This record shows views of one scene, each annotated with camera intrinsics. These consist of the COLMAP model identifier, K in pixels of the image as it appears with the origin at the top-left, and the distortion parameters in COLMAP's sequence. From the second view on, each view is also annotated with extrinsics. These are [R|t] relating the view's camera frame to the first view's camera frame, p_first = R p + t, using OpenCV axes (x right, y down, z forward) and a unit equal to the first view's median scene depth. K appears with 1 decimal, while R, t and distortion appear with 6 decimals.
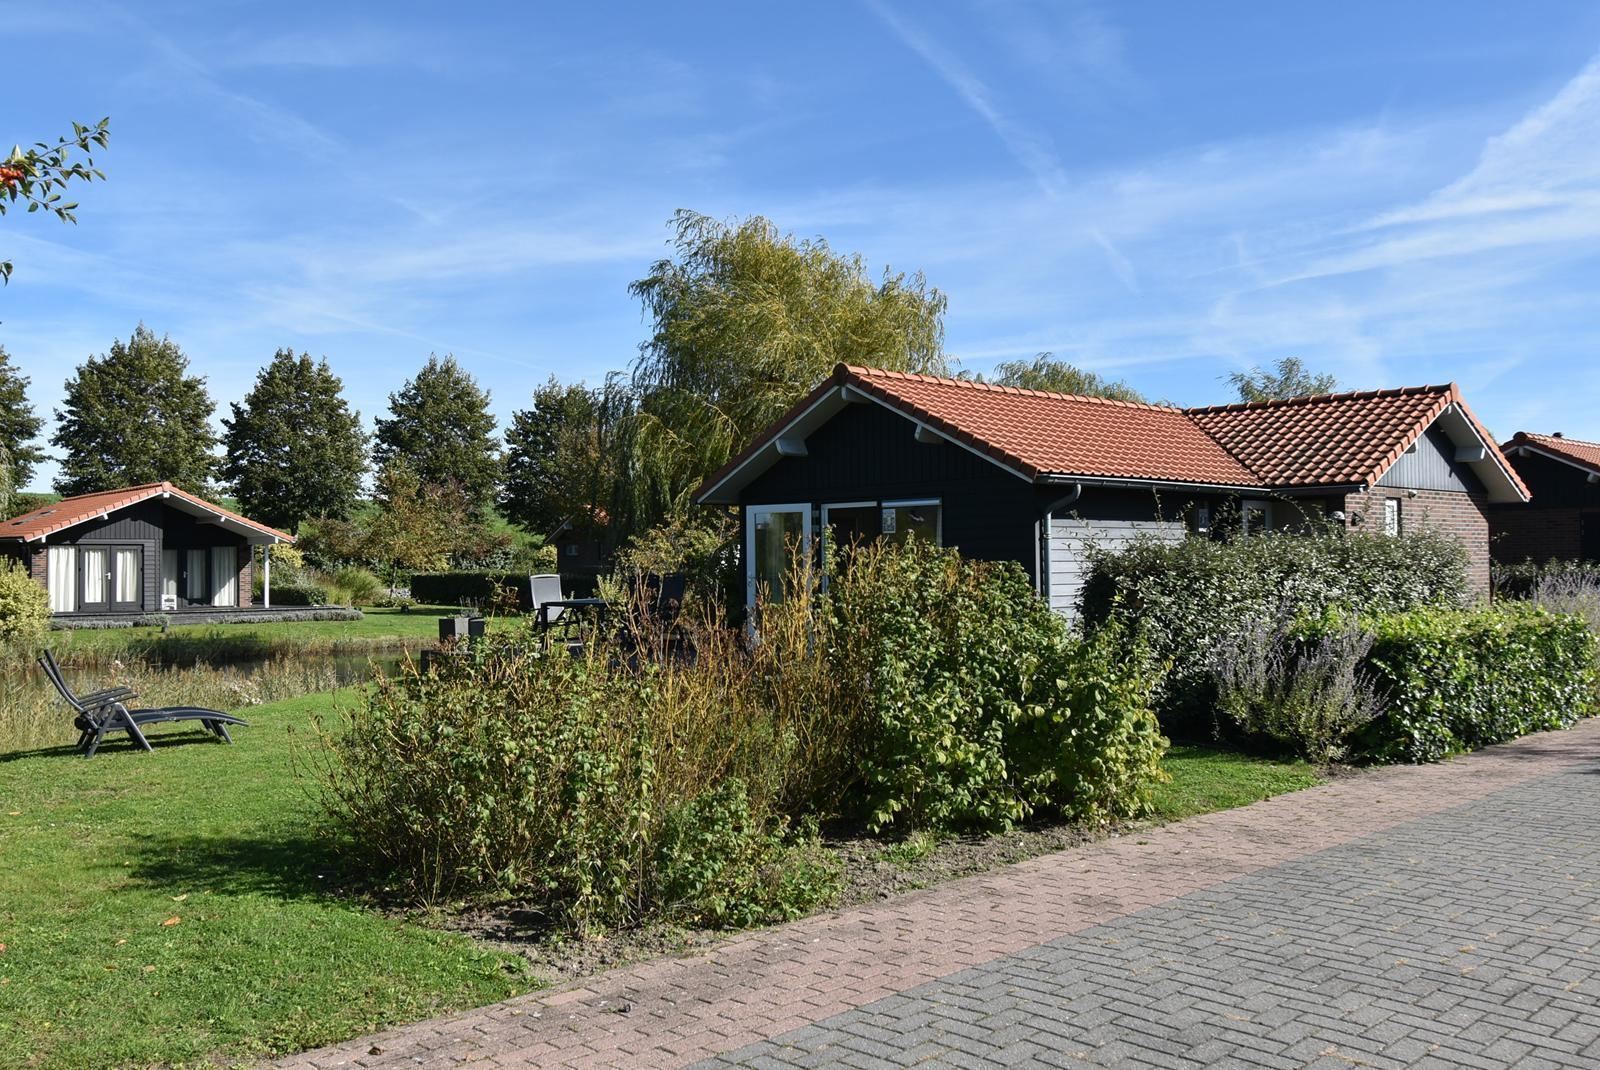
lens RADIAL K [[1391.1, 0, 800.0], [0, 1391.1, 535.9], [0, 0, 1]] dist [-0.006408, -0.006038]
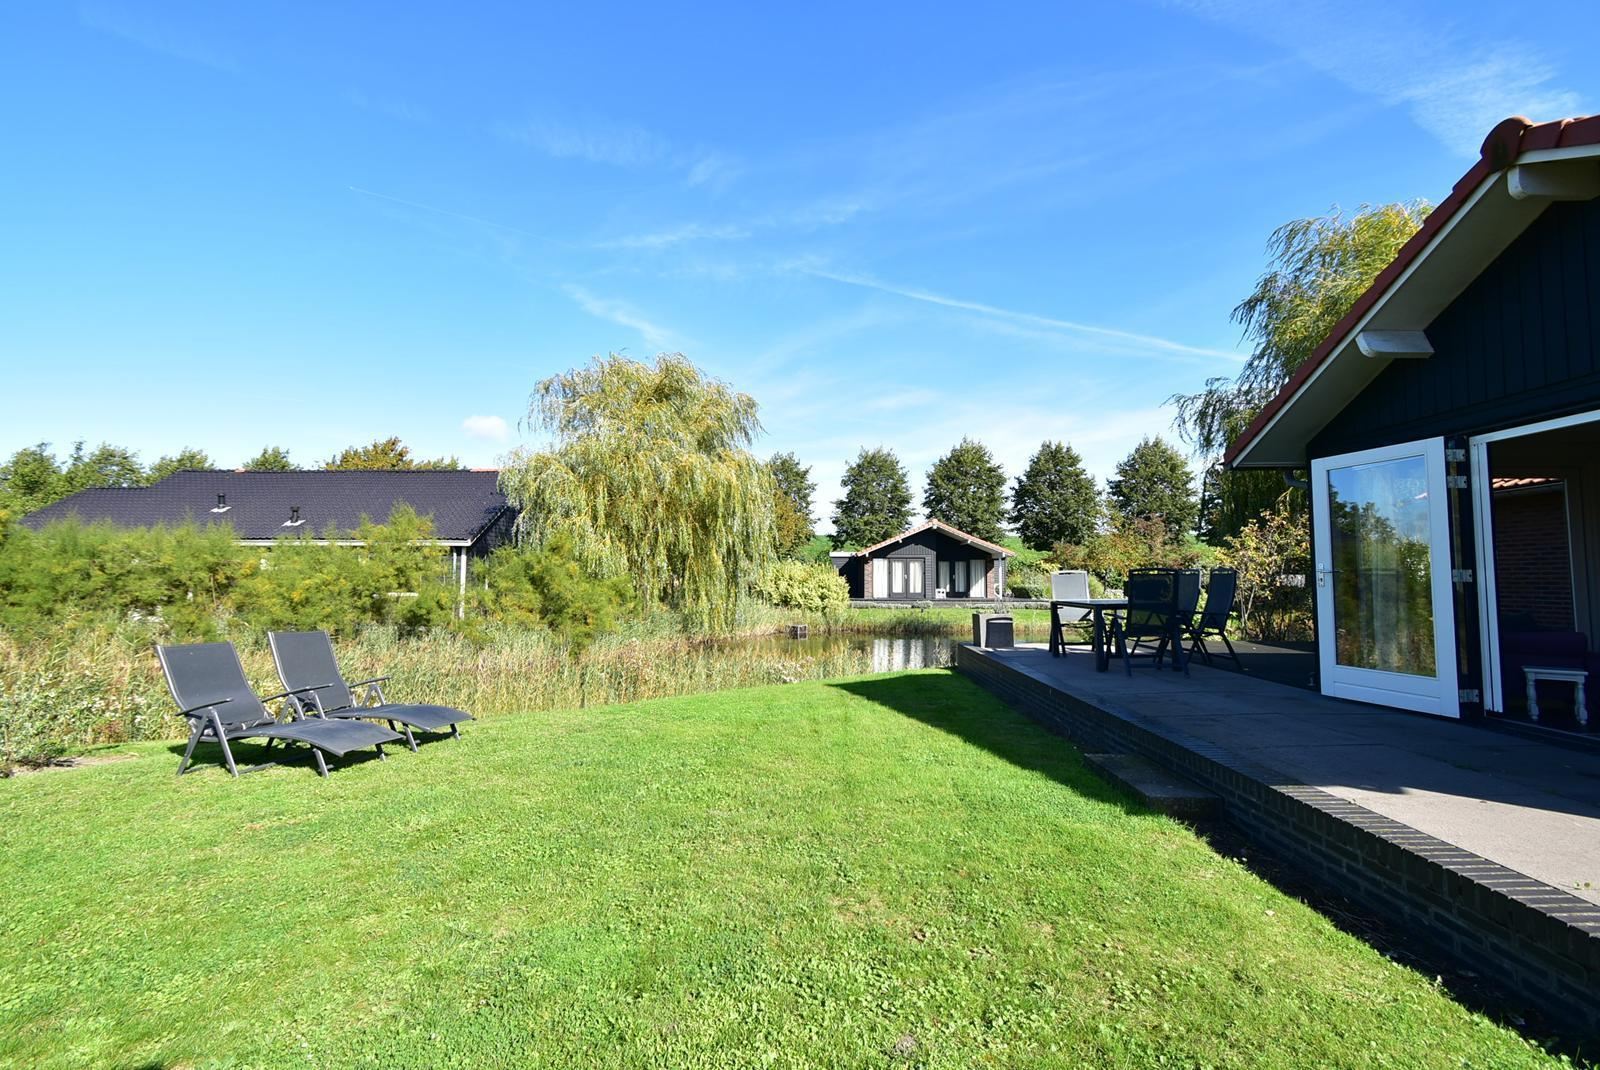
lens RADIAL K [[711.2, 0, 798.8], [0, 711.2, 535.5], [0, 0, 1]] dist [0.002318, -0.000483]
pose [[0.709405, -0.028141, -0.704240, 0.008587], [0.000395, 0.999218, -0.039531, 0.009420], [0.704801, 0.027765, 0.708861, 0.217495]]
